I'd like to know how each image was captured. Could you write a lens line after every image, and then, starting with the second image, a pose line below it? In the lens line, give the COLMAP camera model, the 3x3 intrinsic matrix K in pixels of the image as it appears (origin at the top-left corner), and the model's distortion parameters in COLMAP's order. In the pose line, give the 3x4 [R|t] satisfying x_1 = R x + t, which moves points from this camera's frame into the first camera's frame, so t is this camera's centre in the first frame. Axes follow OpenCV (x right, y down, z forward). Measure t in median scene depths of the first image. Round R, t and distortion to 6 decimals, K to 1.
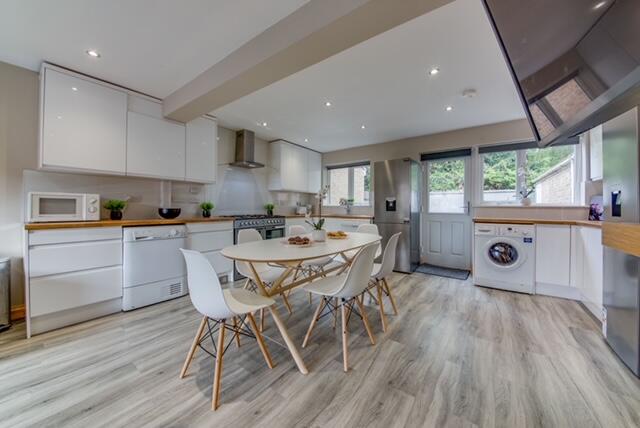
lens RADIAL K [[225.0, 0, 331.3], [0, 225.0, 208.4], [0, 0, 1]] dist [-0.000397, -0.000173]
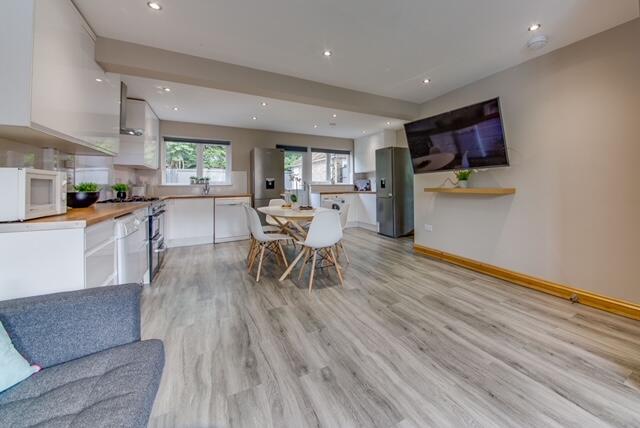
lens RADIAL K [[251.6, 0, 354.6], [0, 251.6, 181.0], [0, 0, 1]] dist [-0.000745, -0.000196]
pose [[0.415932, 0.005781, 0.909377, -1.040003], [0.009823, 0.999893, -0.010850, -0.015556], [-0.909343, 0.013445, 0.415831, -0.026292]]
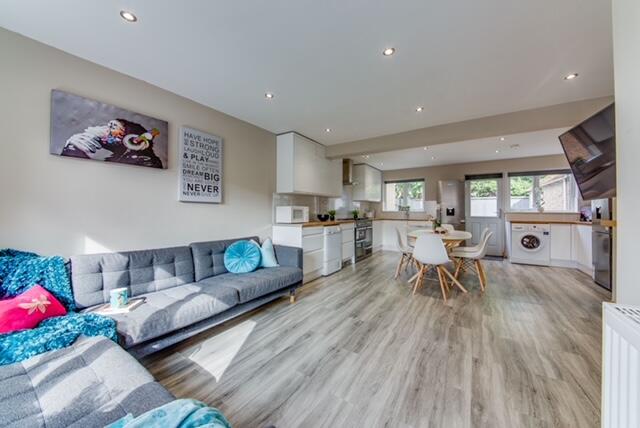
lens RADIAL K [[225.0, 0, 331.3], [0, 225.0, 208.4], [0, 0, 1]] dist [-0.000397, -0.000173]
pose [[0.998614, -0.001368, 0.052607, -0.741851], [0.002005, 0.999925, -0.012055, -0.023424], [-0.052586, 0.012144, 0.998543, -0.536463]]
